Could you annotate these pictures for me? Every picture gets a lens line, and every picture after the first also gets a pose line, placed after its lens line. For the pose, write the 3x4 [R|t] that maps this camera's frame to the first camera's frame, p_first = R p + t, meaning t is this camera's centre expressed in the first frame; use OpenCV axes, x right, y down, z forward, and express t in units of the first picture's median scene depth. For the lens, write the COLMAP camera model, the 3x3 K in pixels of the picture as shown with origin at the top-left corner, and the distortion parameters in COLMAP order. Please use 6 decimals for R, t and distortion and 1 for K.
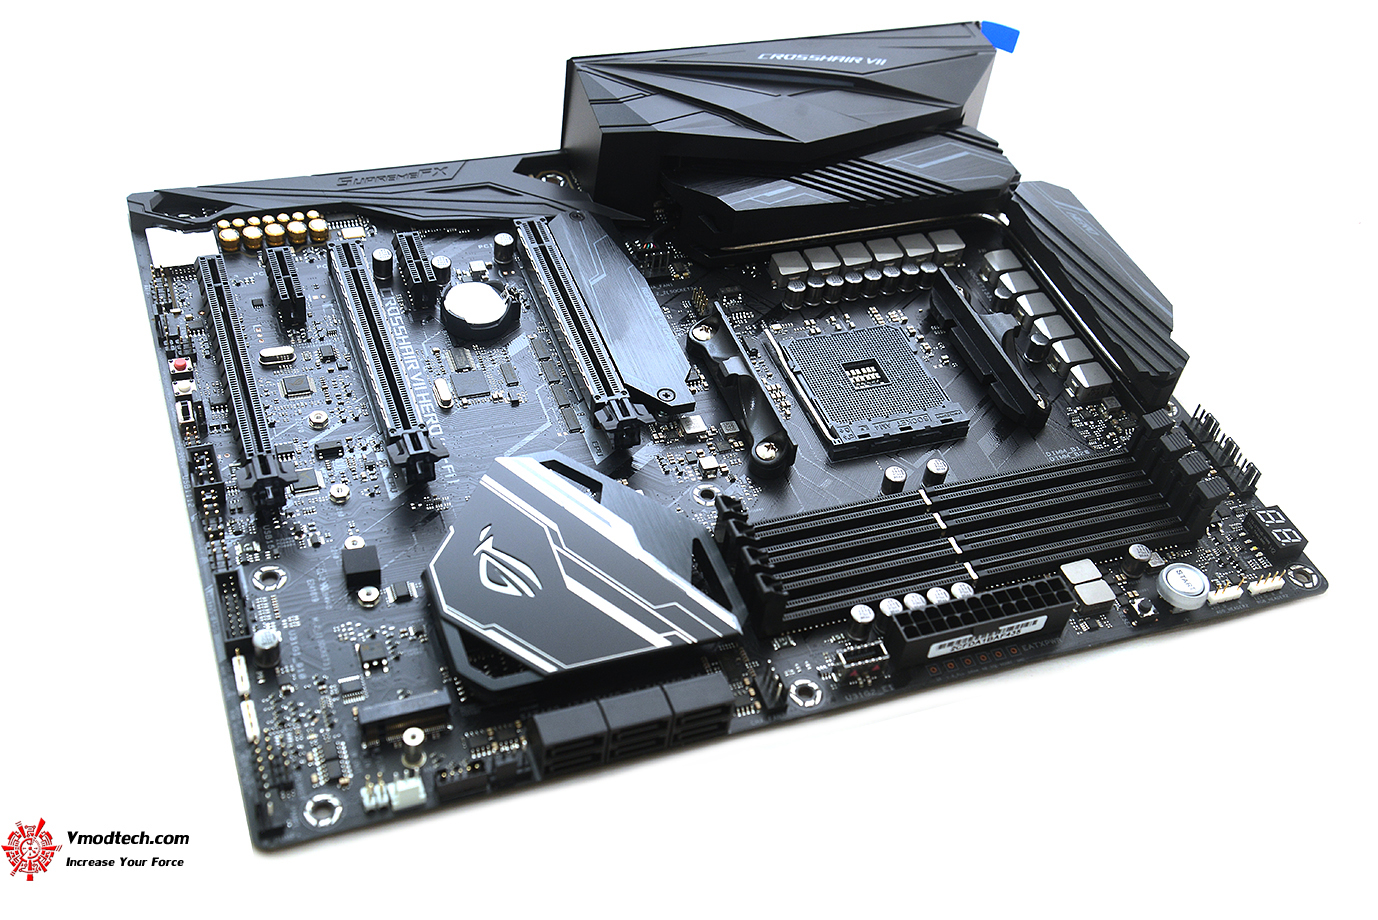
lens RADIAL K [[1529.7, 0, 689.0], [0, 1529.7, 460.0], [0, 0, 1]] dist [0.097667, 0.024675]
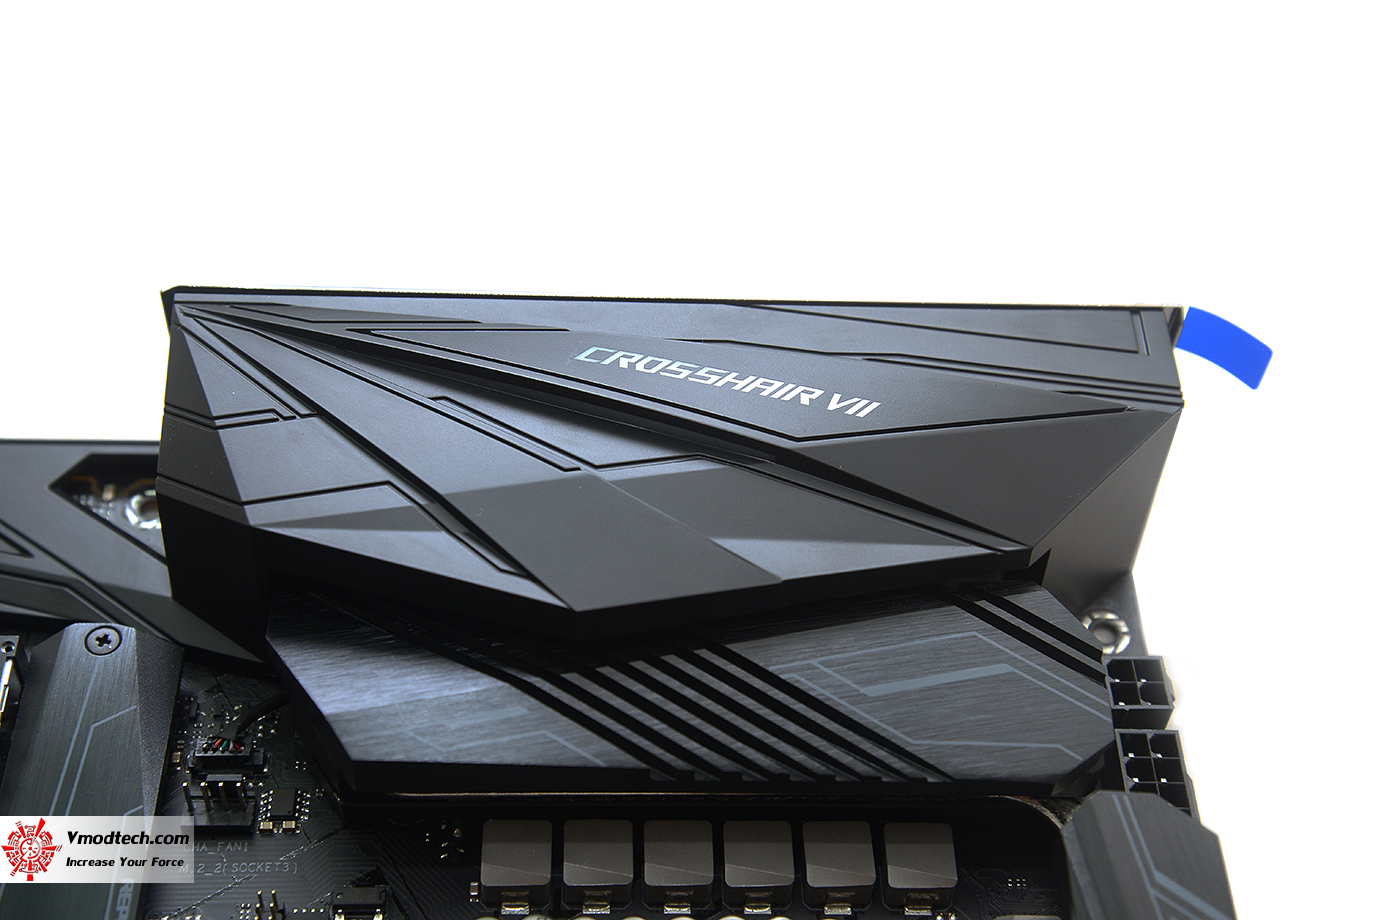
lens RADIAL K [[2084.2, 0, 689.0], [0, 2084.2, 460.0], [0, 0, 1]] dist [0.170034, 0.016096]
pose [[0.944487, 0.208732, -0.253724, 0.263317], [-0.188457, 0.976767, 0.102028, -0.337178], [0.269126, -0.048548, 0.961881, 0.484497]]
